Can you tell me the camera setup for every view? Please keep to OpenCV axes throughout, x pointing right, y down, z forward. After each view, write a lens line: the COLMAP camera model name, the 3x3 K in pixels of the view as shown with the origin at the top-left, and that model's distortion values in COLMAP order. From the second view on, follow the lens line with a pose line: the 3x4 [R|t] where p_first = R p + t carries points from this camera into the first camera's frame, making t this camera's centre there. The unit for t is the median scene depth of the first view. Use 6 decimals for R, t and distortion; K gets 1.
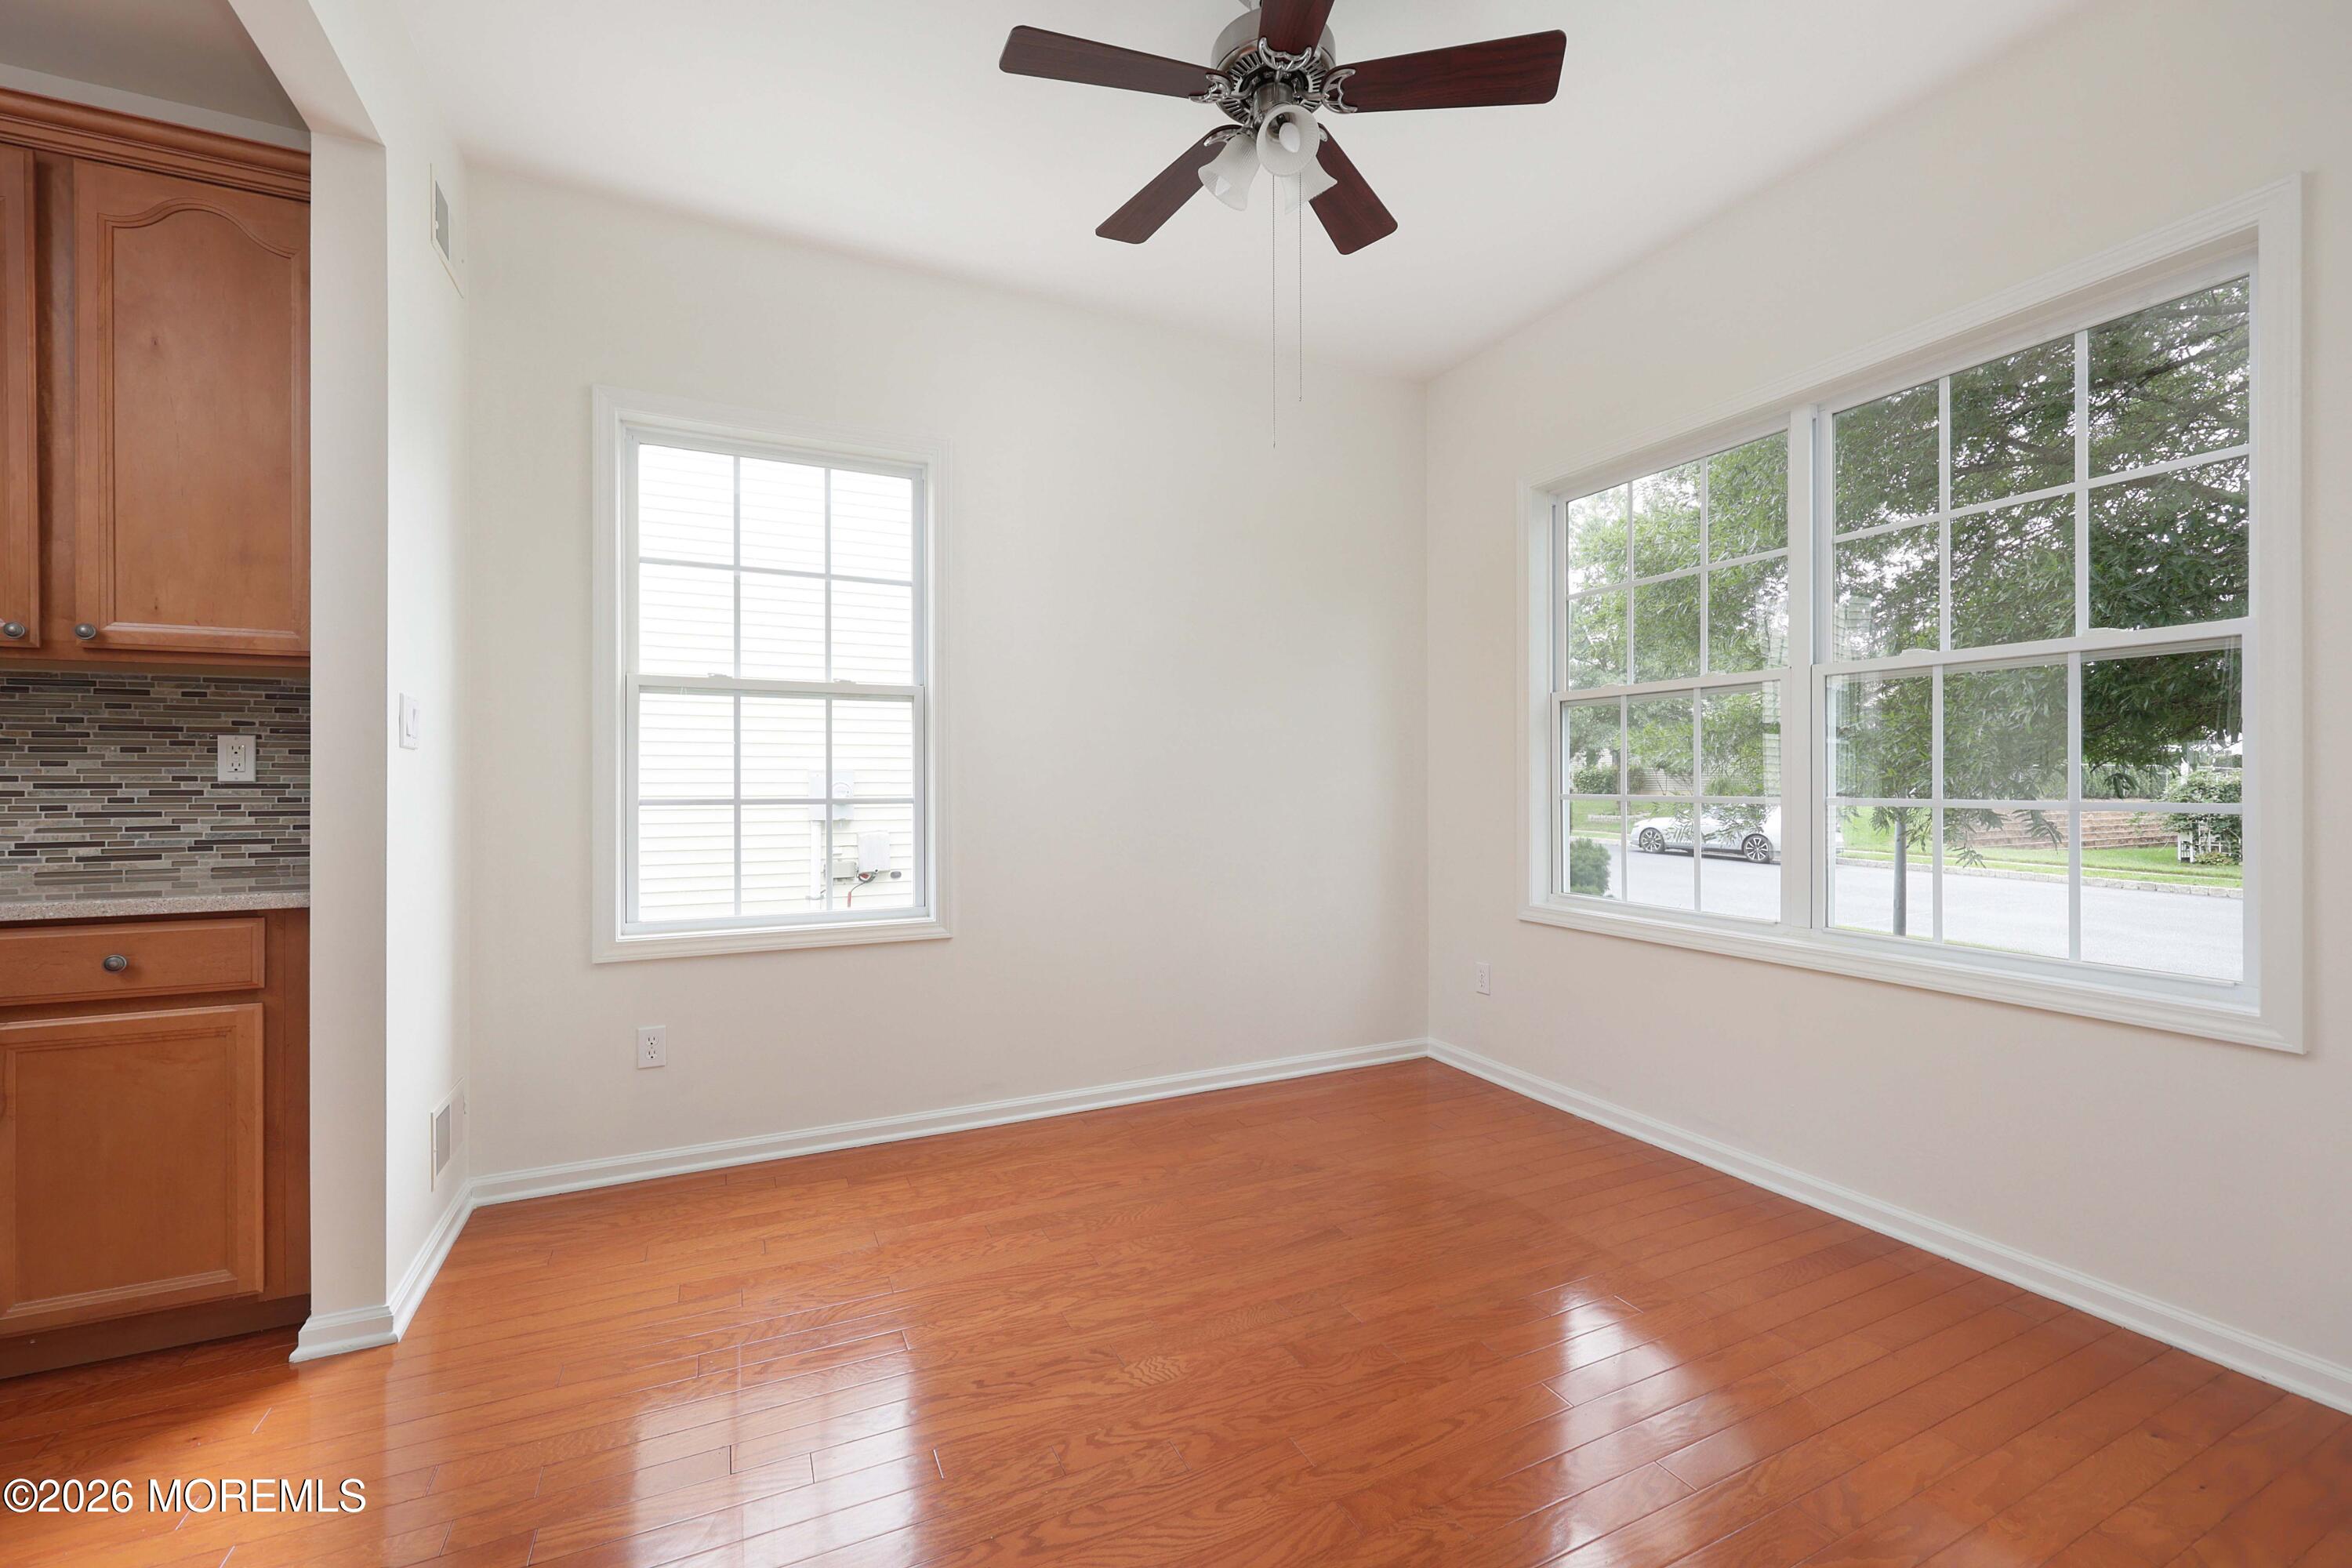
lens RADIAL K [[957.6, 0, 1172.3], [0, 957.6, 773.3], [0, 0, 1]] dist [-0.000393, 0.000362]
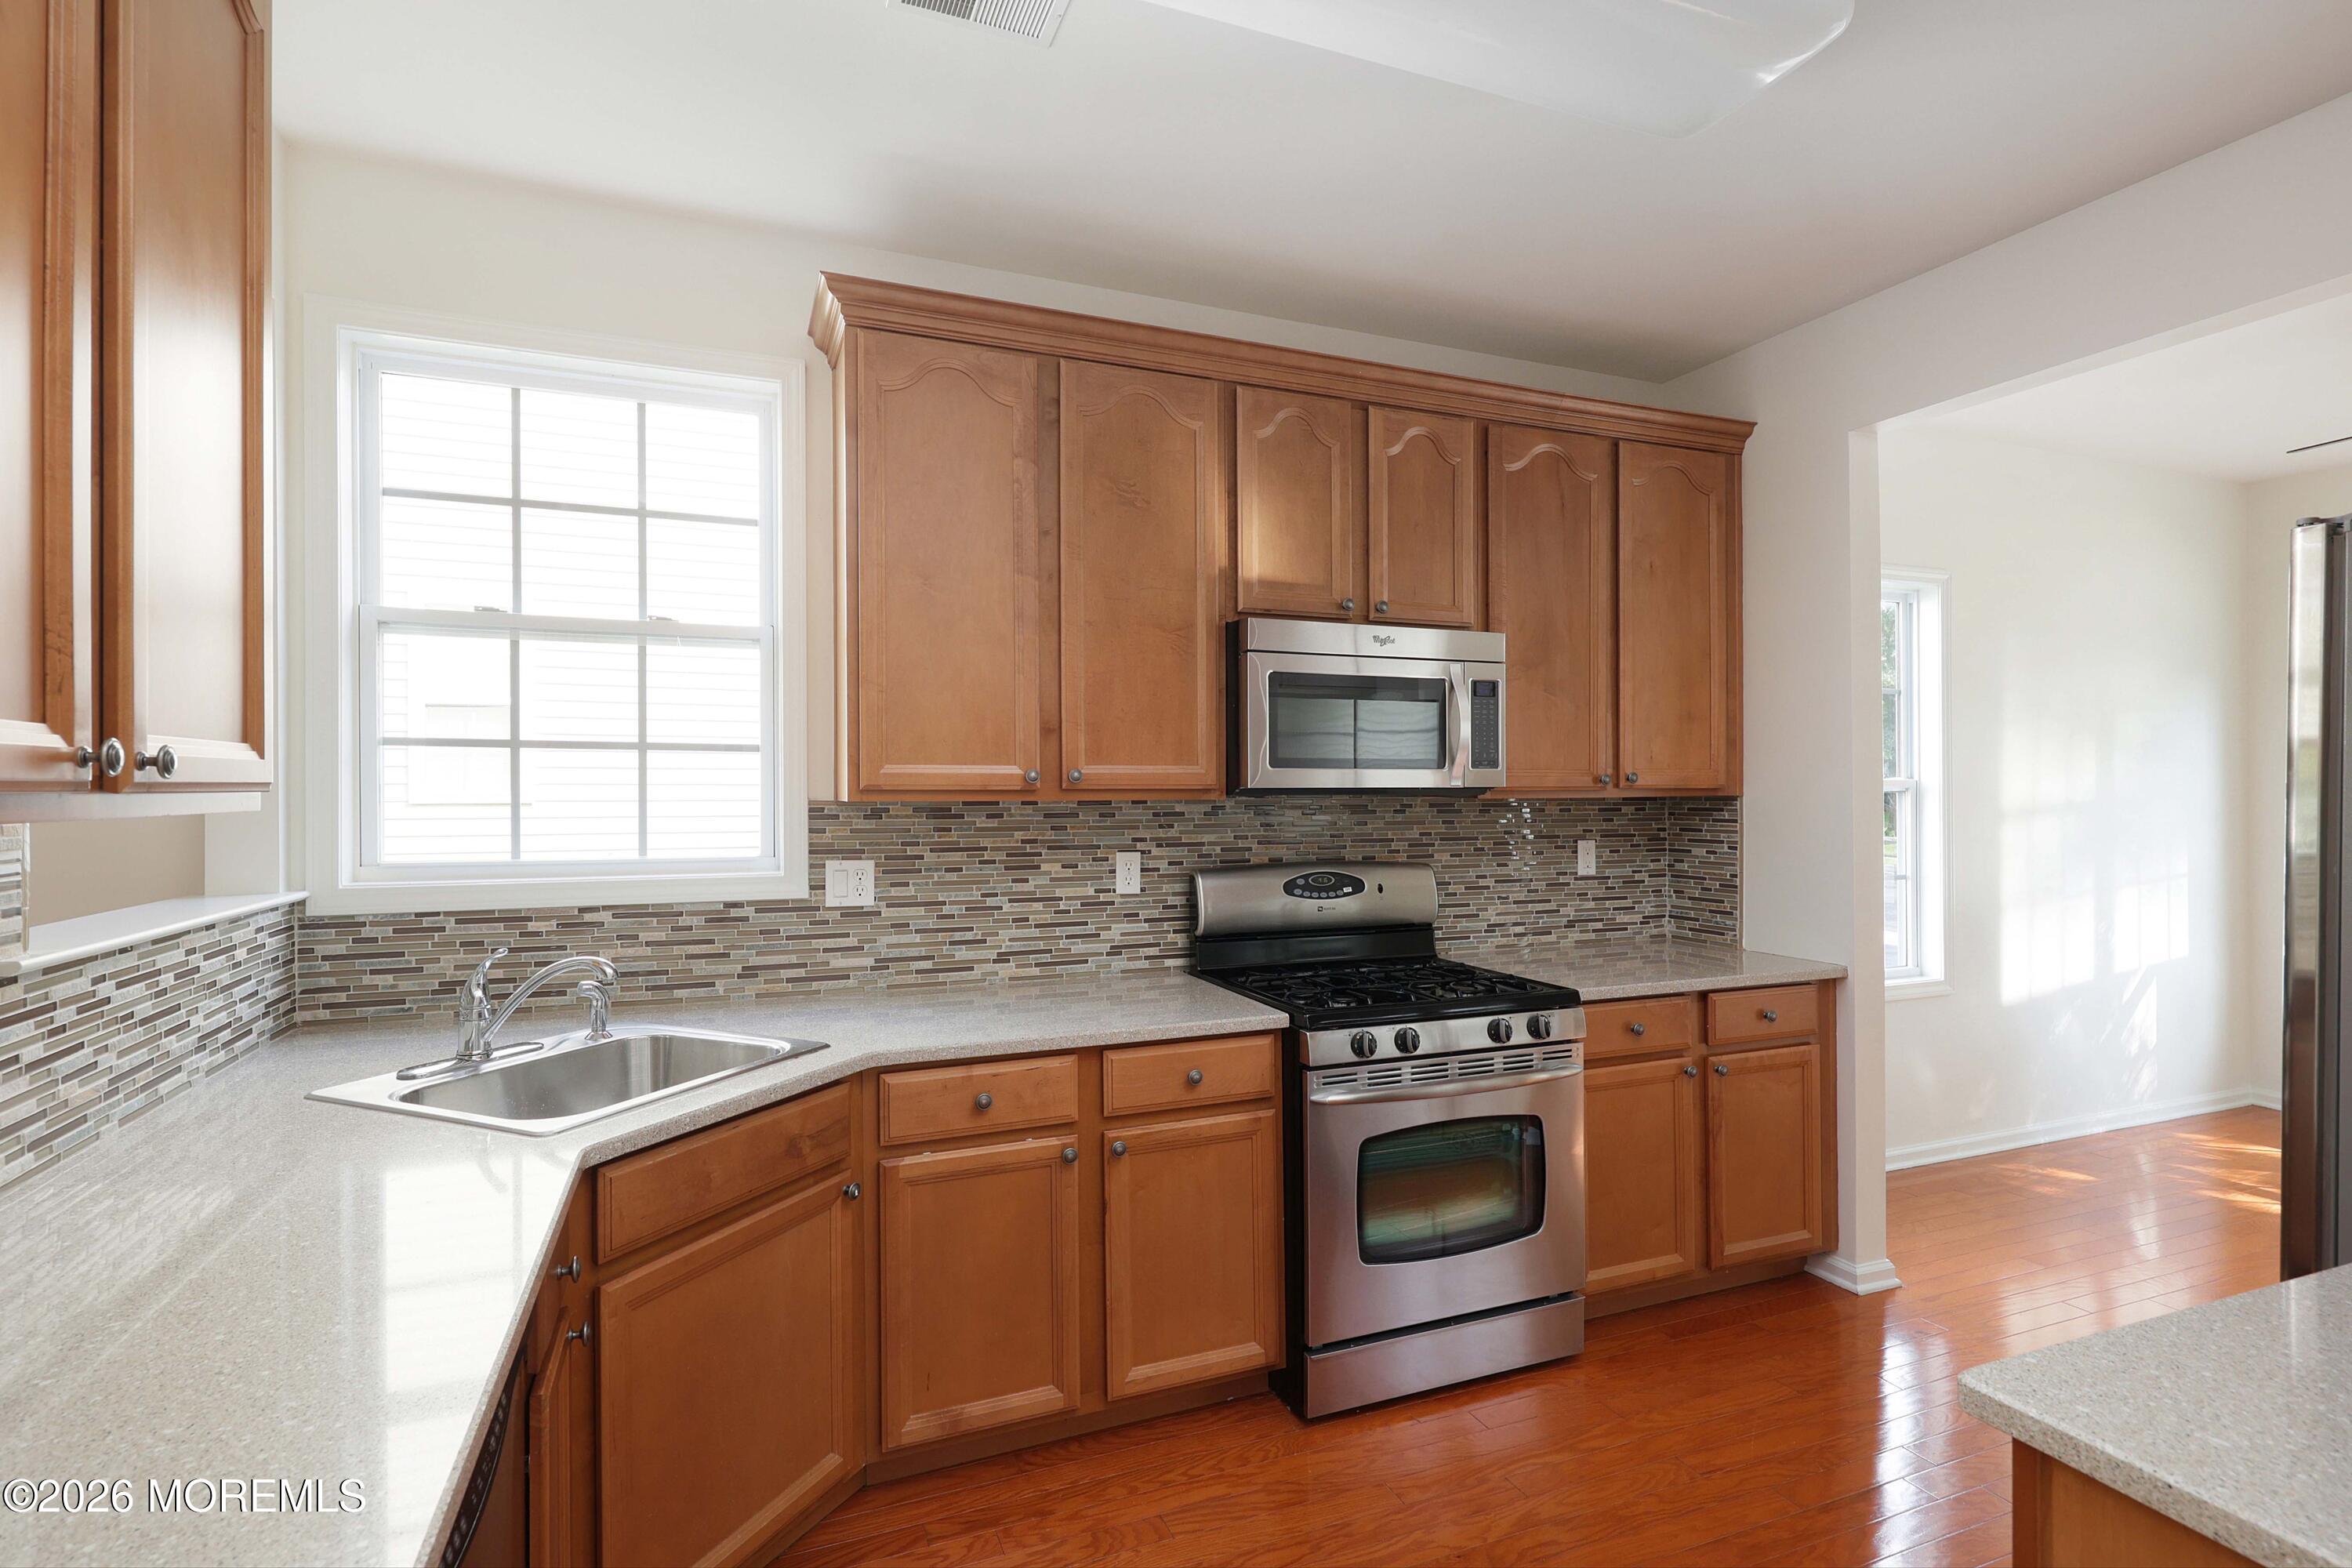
lens RADIAL K [[1147.7, 0, 1173.6], [0, 1147.7, 797.9], [0, 0, 1]] dist [0.023245, 0.001614]
pose [[0.998858, 0.000647, -0.047768, -1.506523], [0.000204, 0.999841, 0.017806, -0.130003], [0.047772, -0.017795, 0.998700, -0.627804]]
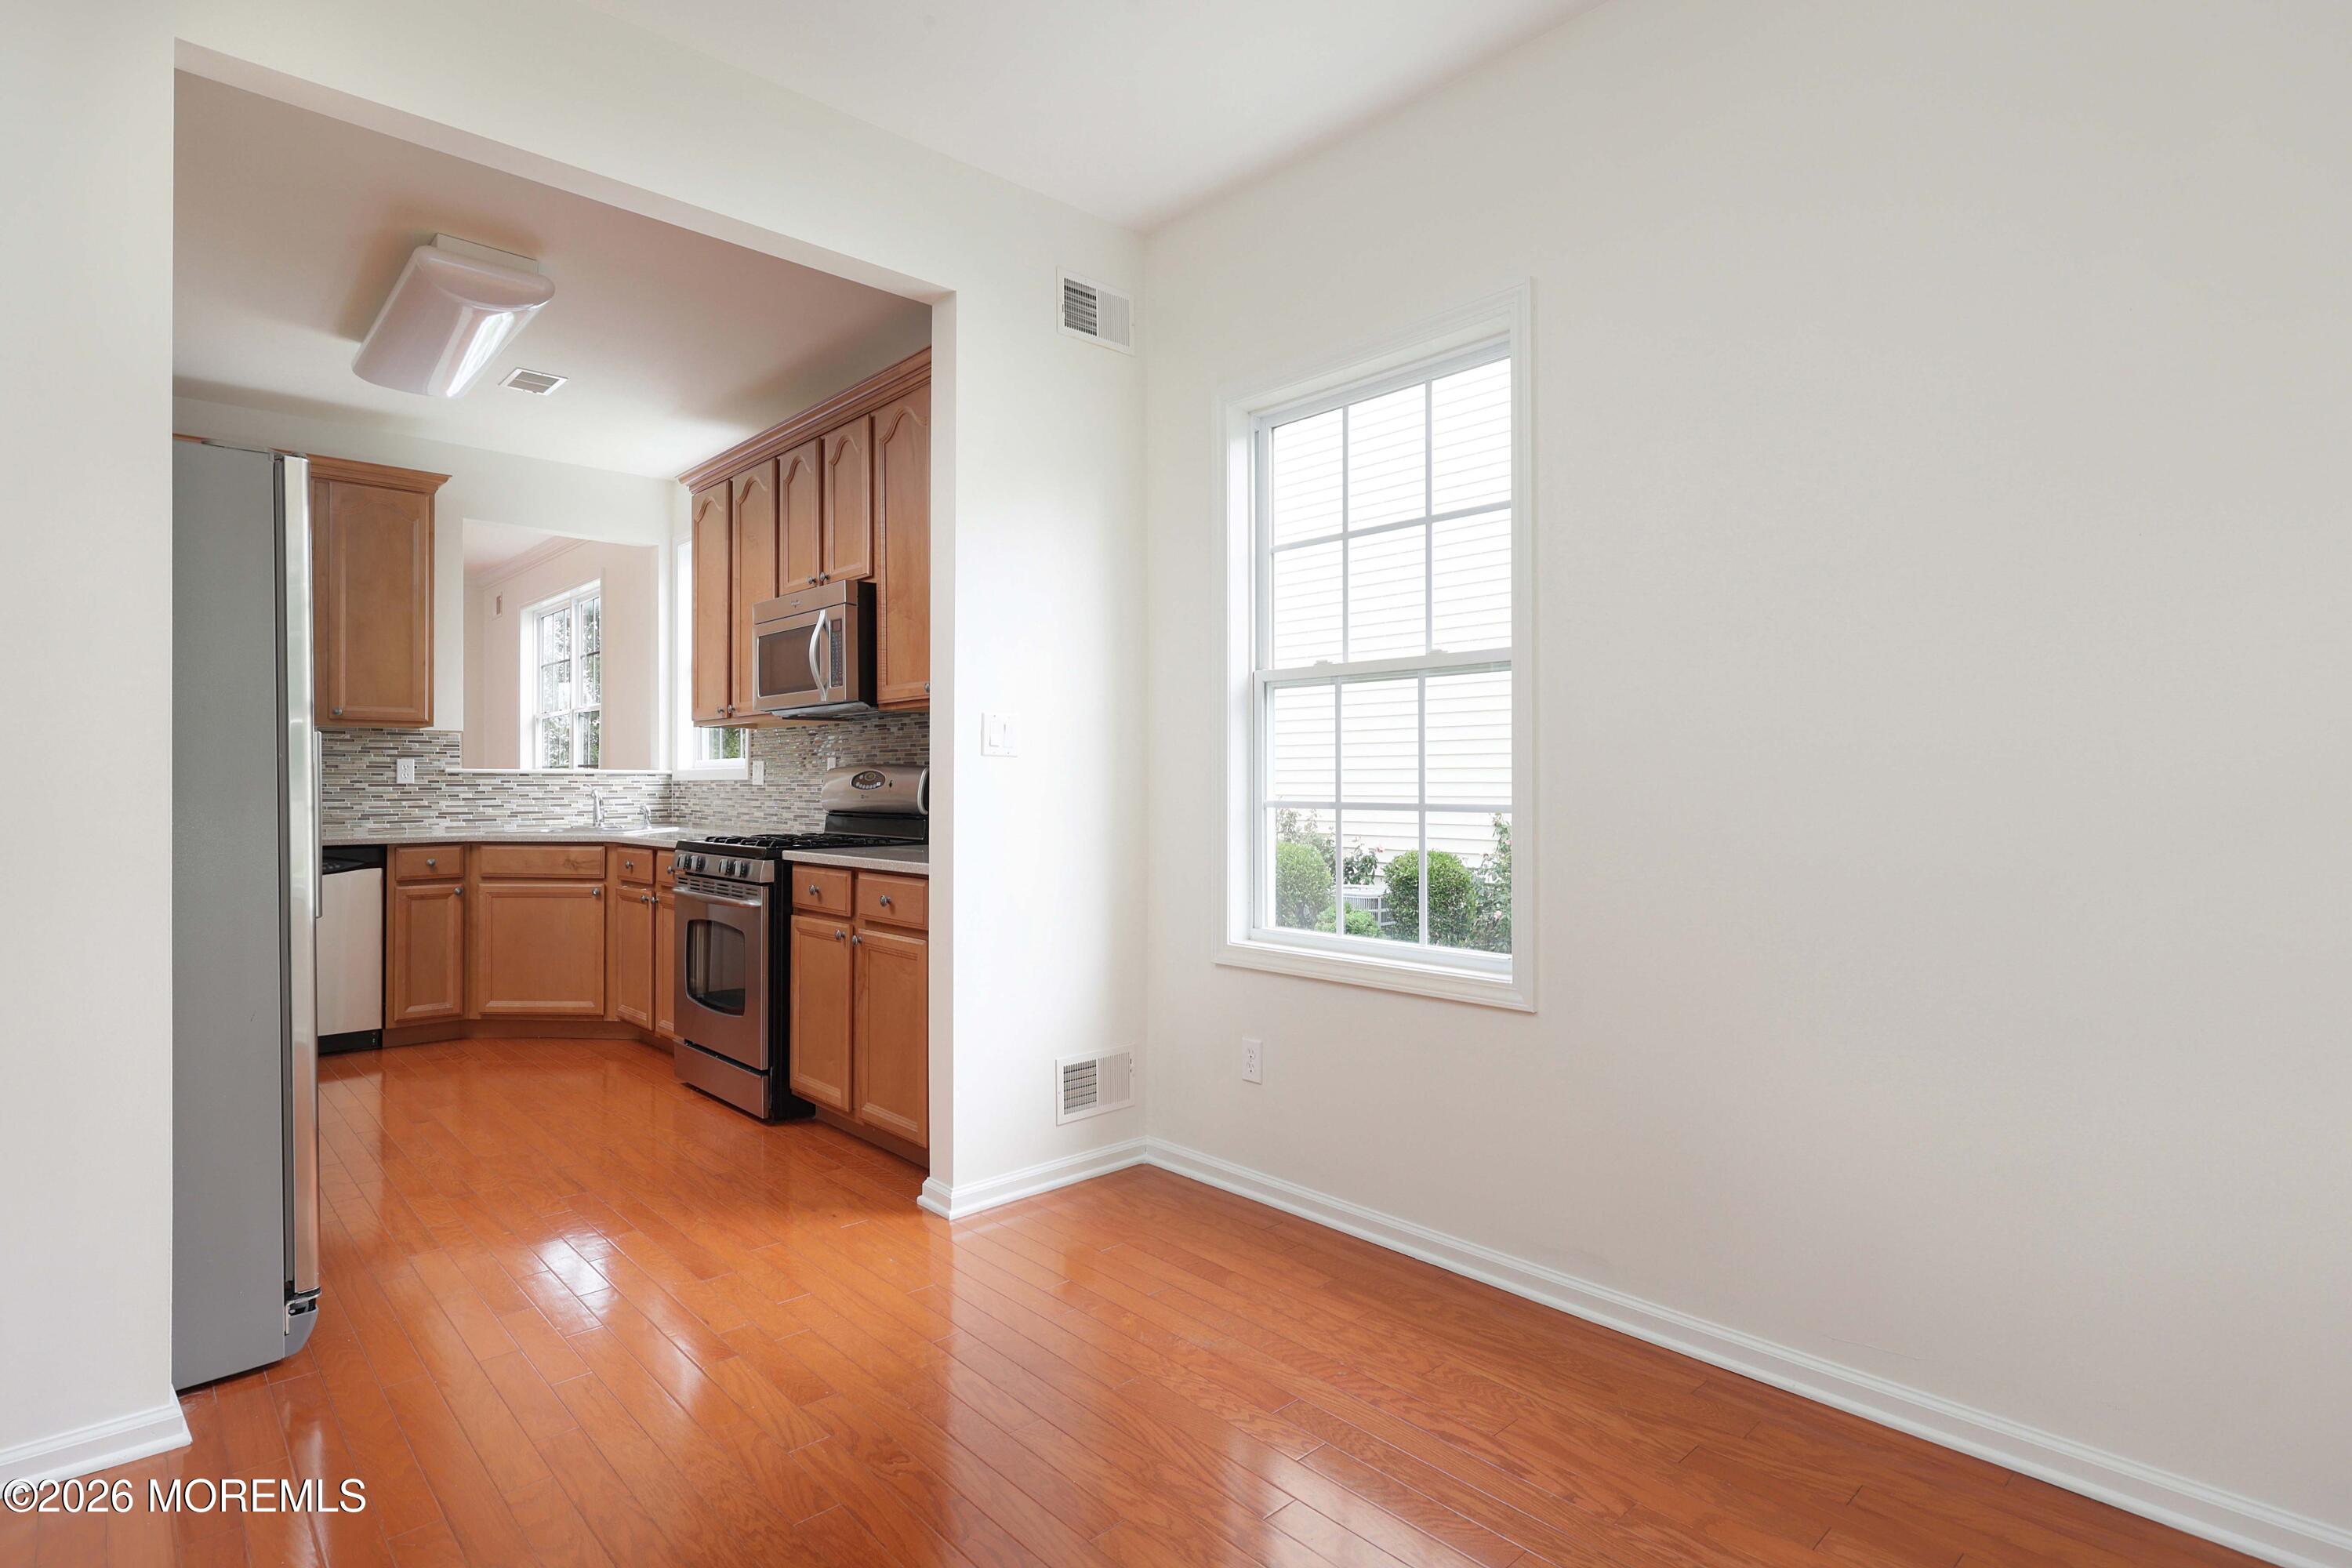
lens RADIAL K [[1167.5, 0, 1164.1], [0, 1167.5, 774.8], [0, 0, 1]] dist [0.000808, 0.000391]
pose [[0.302052, -0.005769, -0.953274, 0.642211], [0.008873, 0.999955, -0.003240, 0.004524], [0.953250, -0.007480, 0.302090, 0.670778]]
